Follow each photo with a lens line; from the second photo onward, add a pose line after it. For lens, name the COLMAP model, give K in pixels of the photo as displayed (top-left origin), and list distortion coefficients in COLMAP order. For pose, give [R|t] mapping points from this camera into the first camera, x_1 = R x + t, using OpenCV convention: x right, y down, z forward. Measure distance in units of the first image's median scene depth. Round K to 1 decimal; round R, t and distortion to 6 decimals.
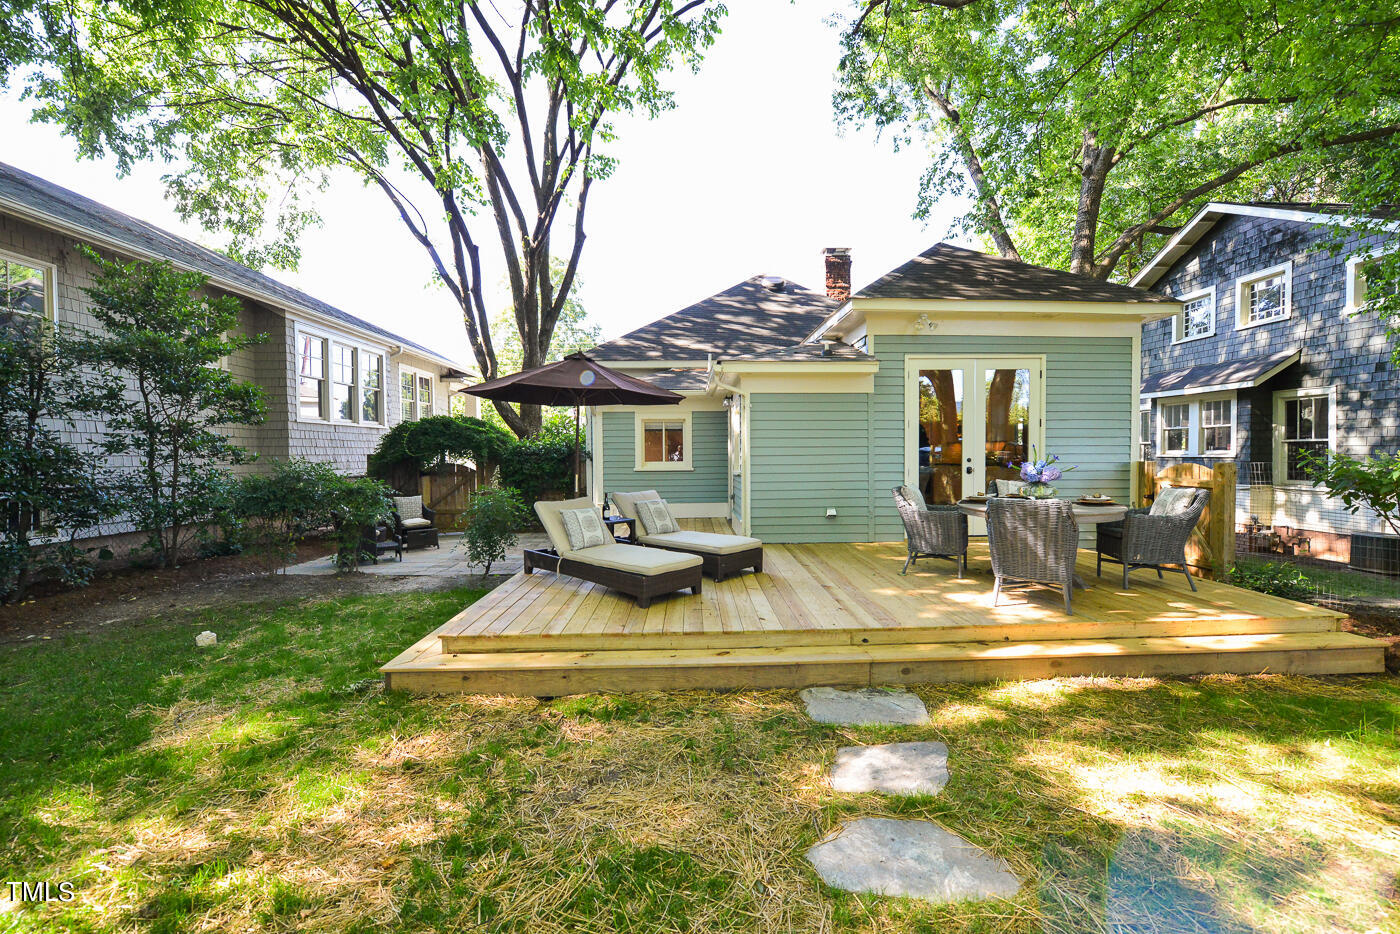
lens RADIAL K [[549.4, 0, 712.6], [0, 549.4, 467.3], [0, 0, 1]] dist [-0.013529, -0.000317]
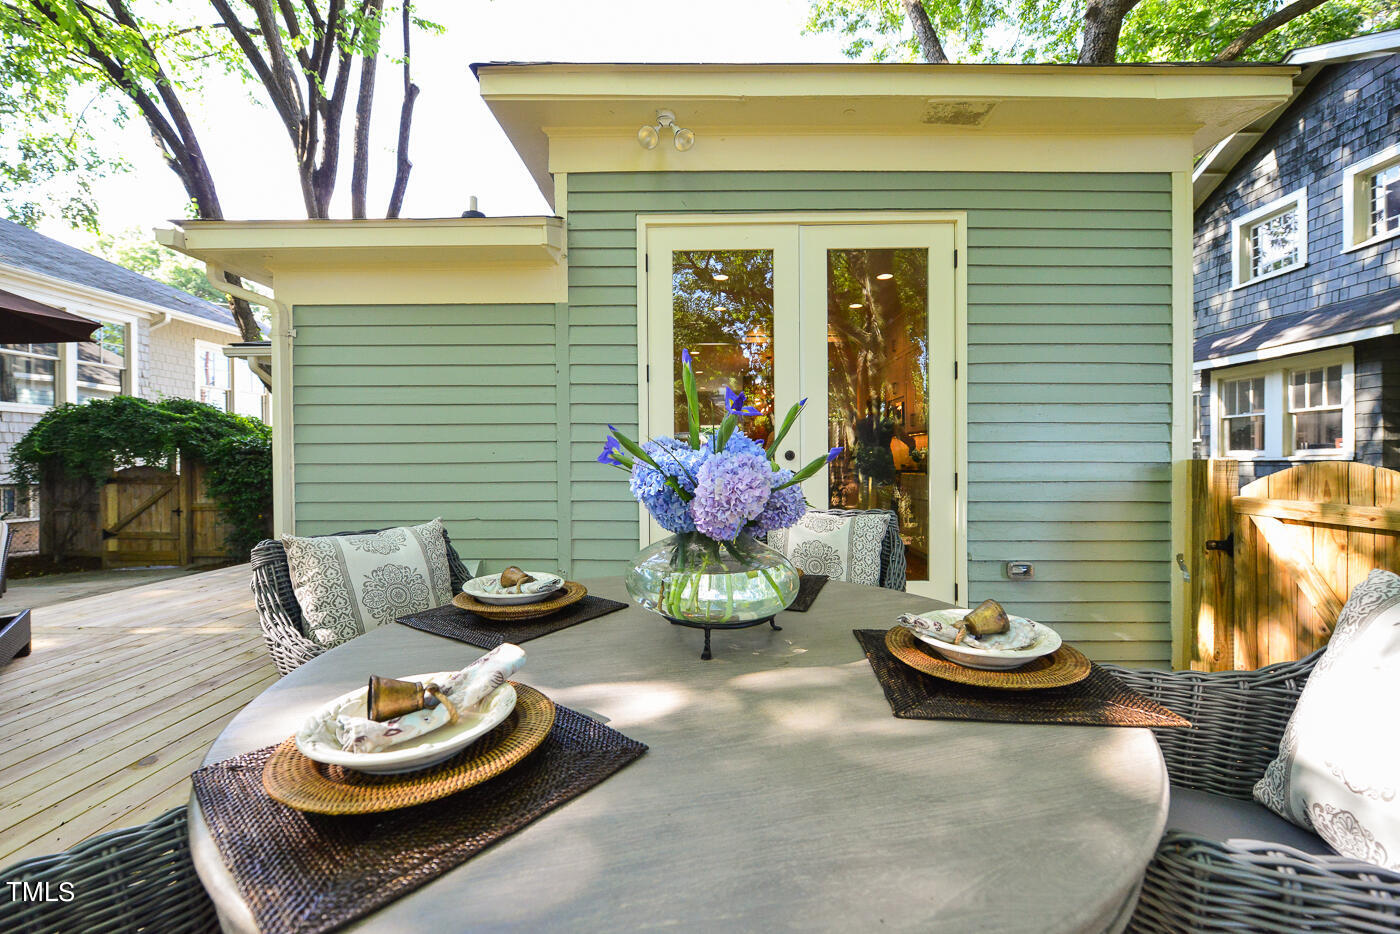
lens RADIAL K [[554.2, 0, 703.6], [0, 554.2, 464.6], [0, 0, 1]] dist [-0.011389, -0.000305]
pose [[0.998880, 0.003767, -0.047162, 0.252882], [-0.004778, 0.999761, -0.021339, 0.002358], [0.047070, 0.021541, 0.998659, 0.332688]]
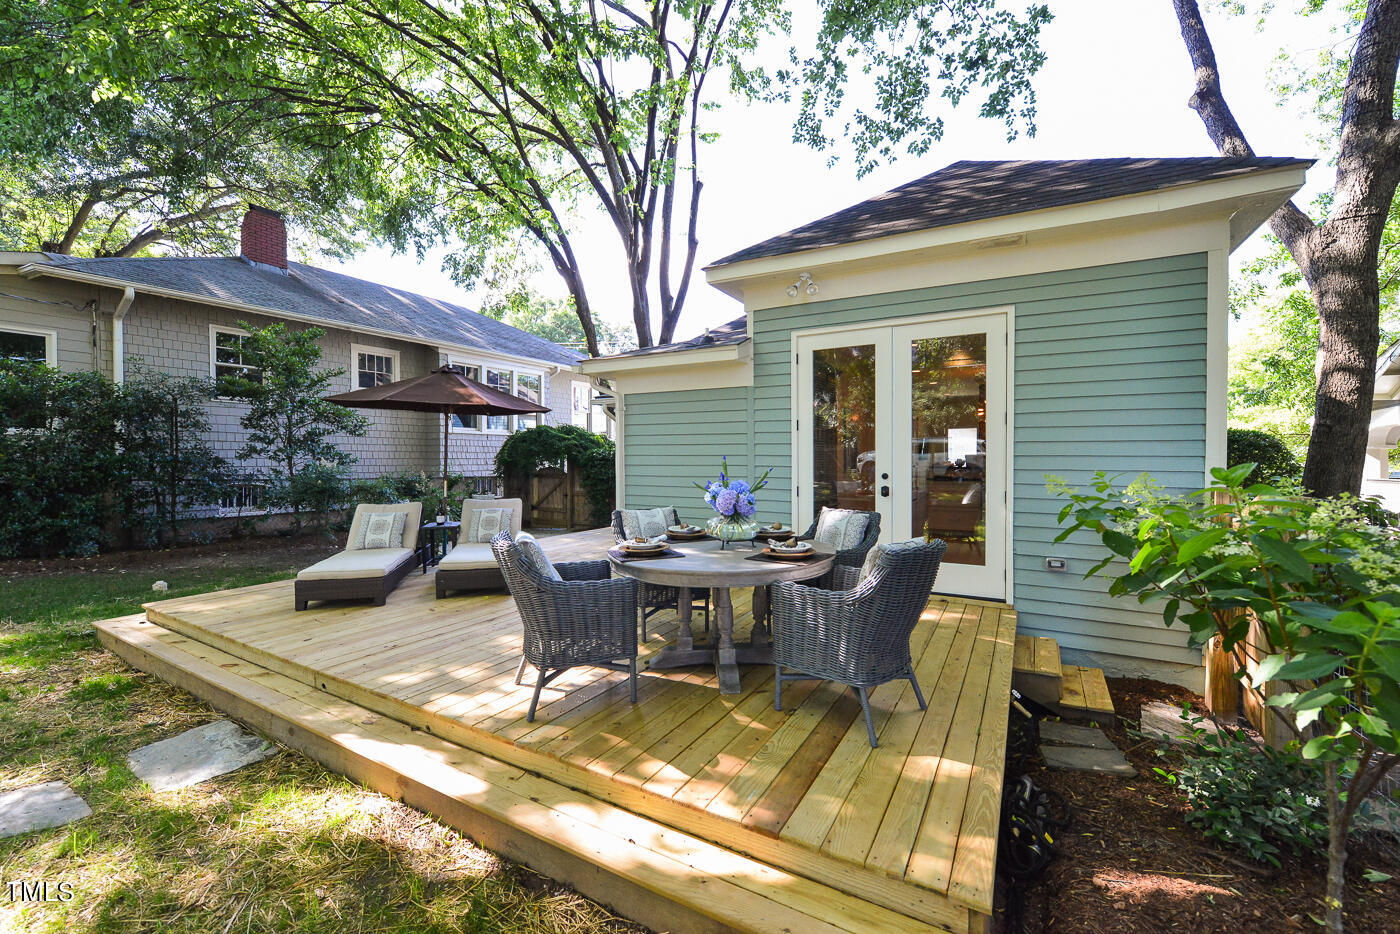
lens RADIAL K [[554.2, 0, 703.6], [0, 554.2, 464.6], [0, 0, 1]] dist [-0.011389, -0.000305]
pose [[0.853872, 0.014771, -0.520273, 0.380641], [-0.021729, 0.999737, -0.007278, -0.010564], [0.520029, 0.017519, 0.853969, 0.178069]]
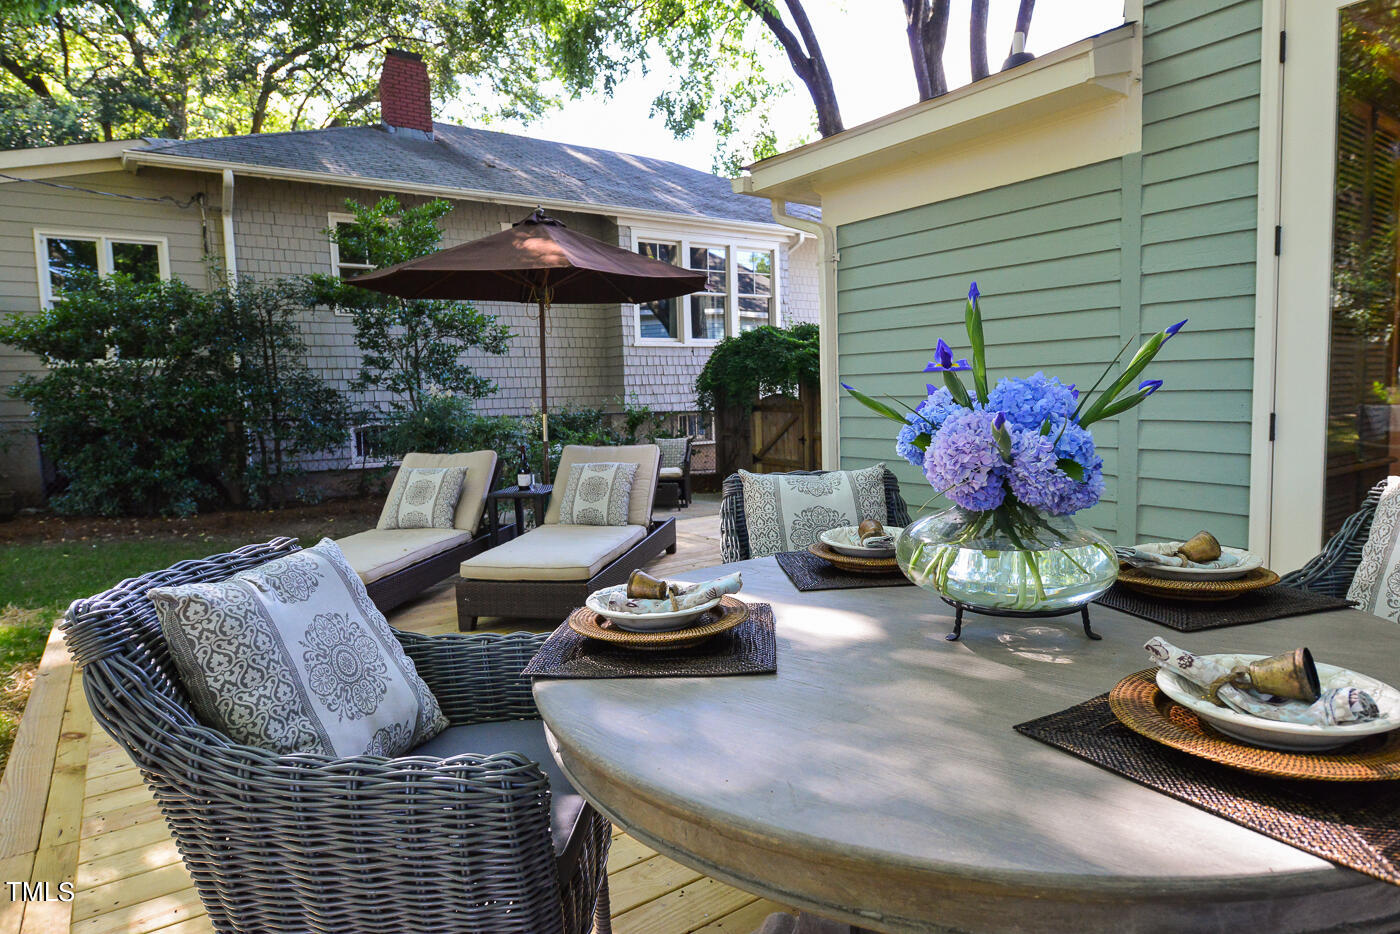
lens RADIAL K [[802.8, 0, 700.0], [0, 802.8, 467.0], [0, 0, 1]] dist [-0.003540, -0.001177]
pose [[0.557224, 0.071134, -0.827310, 0.314997], [0.000630, 0.996287, 0.086088, -0.002468], [0.830362, -0.048492, 0.555111, 0.329531]]
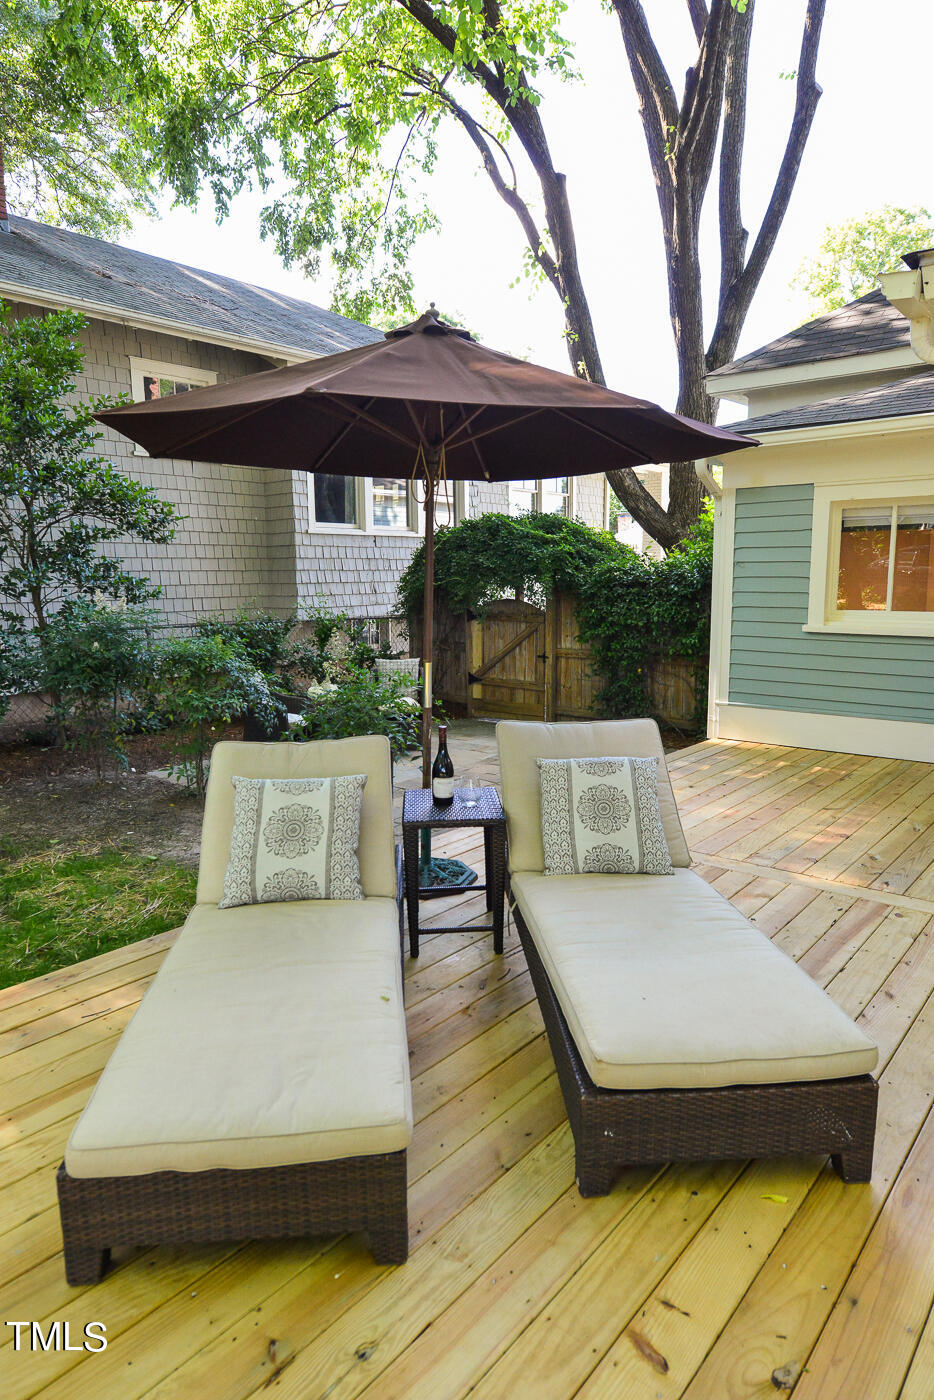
lens RADIAL K [[843.9, 0, 466.1], [0, 843.9, 705.1], [0, 0, 1]] dist [0.002302, 0.002863]
pose [[0.741465, 0.104115, -0.662865, 0.080632], [-0.013880, 0.990057, 0.139981, -0.019763], [0.670848, -0.094590, 0.735537, 0.305819]]
